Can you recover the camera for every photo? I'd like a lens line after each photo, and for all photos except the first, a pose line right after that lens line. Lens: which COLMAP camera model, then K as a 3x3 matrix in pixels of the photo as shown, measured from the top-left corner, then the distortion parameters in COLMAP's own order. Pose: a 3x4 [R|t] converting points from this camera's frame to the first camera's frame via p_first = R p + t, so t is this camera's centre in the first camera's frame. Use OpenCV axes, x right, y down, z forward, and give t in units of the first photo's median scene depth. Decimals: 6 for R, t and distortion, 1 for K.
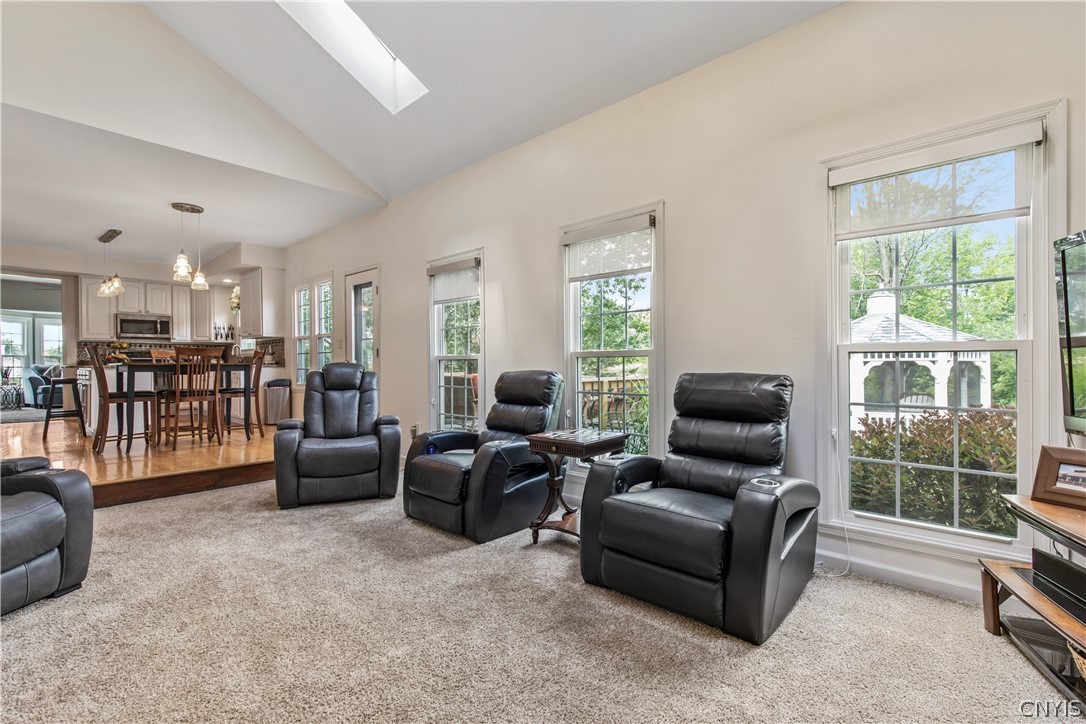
lens RADIAL K [[494.8, 0, 551.6], [0, 494.8, 361.5], [0, 0, 1]] dist [0.008581, -0.000522]
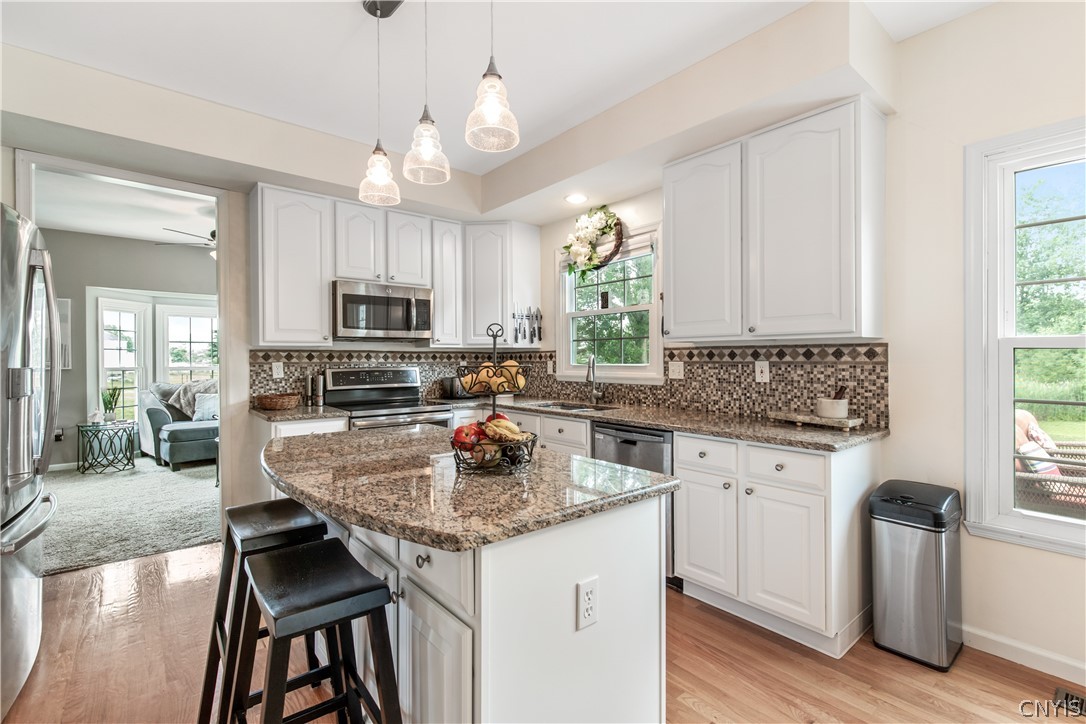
lens RADIAL K [[494.8, 0, 546.1], [0, 494.8, 357.5], [0, 0, 1]] dist [0.008581, -0.000522]
pose [[0.991371, 0.003440, -0.131039, -1.424993], [-0.002735, 0.999981, 0.005562, -0.078672], [0.131055, -0.005156, 0.991362, 1.359465]]
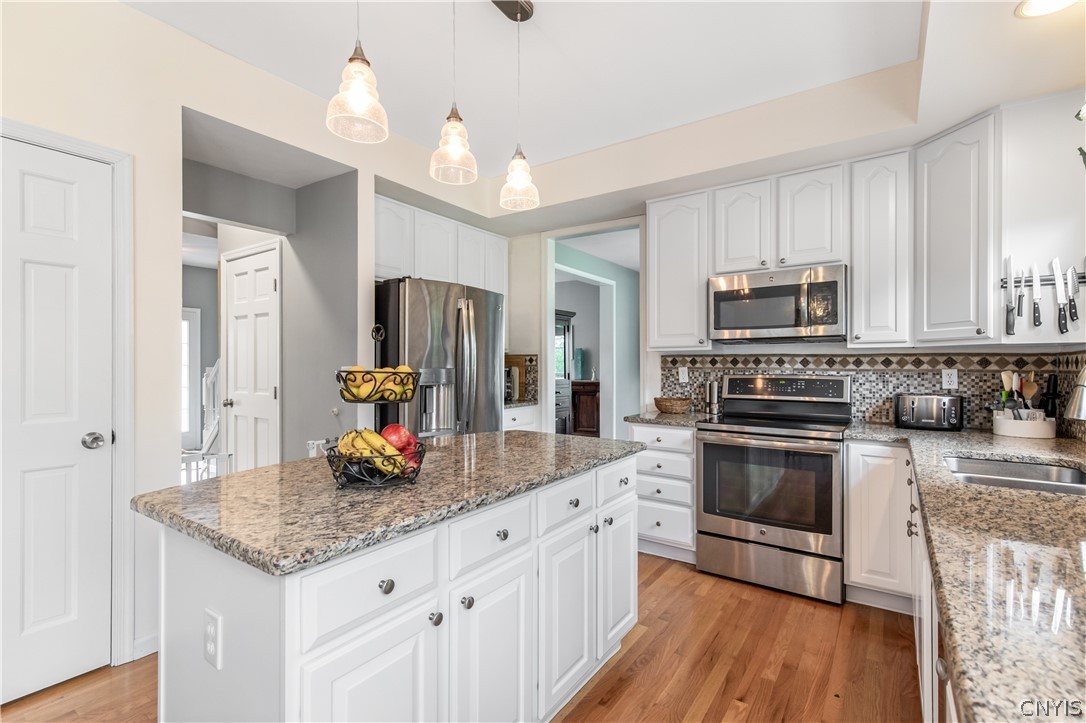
lens RADIAL K [[494.8, 0, 545.0], [0, 494.8, 367.6], [0, 0, 1]] dist [0.008581, -0.000522]
pose [[0.133084, 0.013012, -0.991019, -1.139533], [0.002235, 0.999907, 0.013429, -0.075609], [0.991102, -0.004002, 0.133043, 1.818046]]
